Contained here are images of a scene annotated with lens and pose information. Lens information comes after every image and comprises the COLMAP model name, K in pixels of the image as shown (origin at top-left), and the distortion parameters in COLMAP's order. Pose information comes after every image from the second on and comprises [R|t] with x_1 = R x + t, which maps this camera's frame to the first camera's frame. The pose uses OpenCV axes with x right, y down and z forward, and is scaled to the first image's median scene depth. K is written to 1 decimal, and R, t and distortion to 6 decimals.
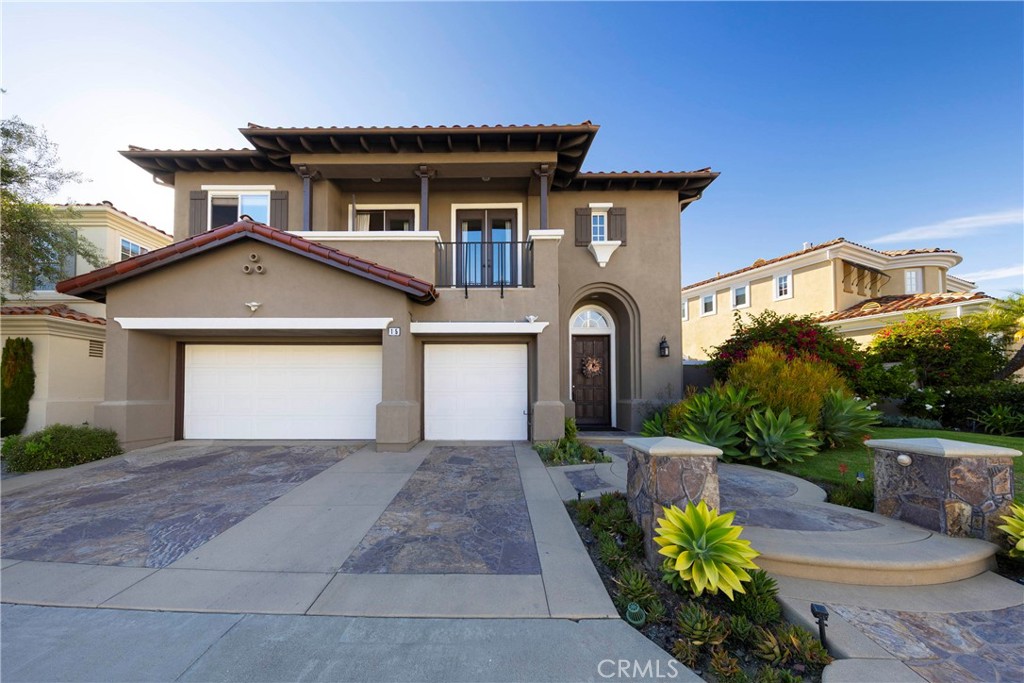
lens RADIAL K [[329.0, 0, 498.8], [0, 329.0, 326.6], [0, 0, 1]] dist [0.005697, -0.000145]
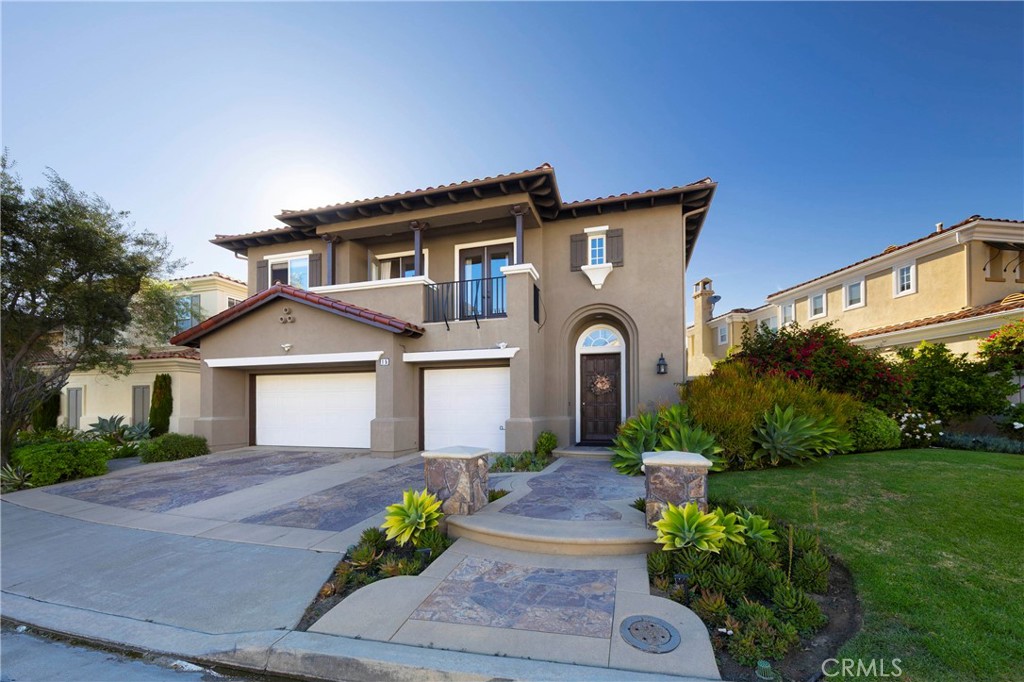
lens RADIAL K [[331.4, 0, 522.9], [0, 331.4, 341.6], [0, 0, 1]] dist [0.005534, -0.000171]
pose [[0.976896, -0.045555, -0.208802, 0.389247], [0.045714, 0.998946, -0.004064, -0.027830], [0.208767, -0.005575, 0.977949, -0.100419]]
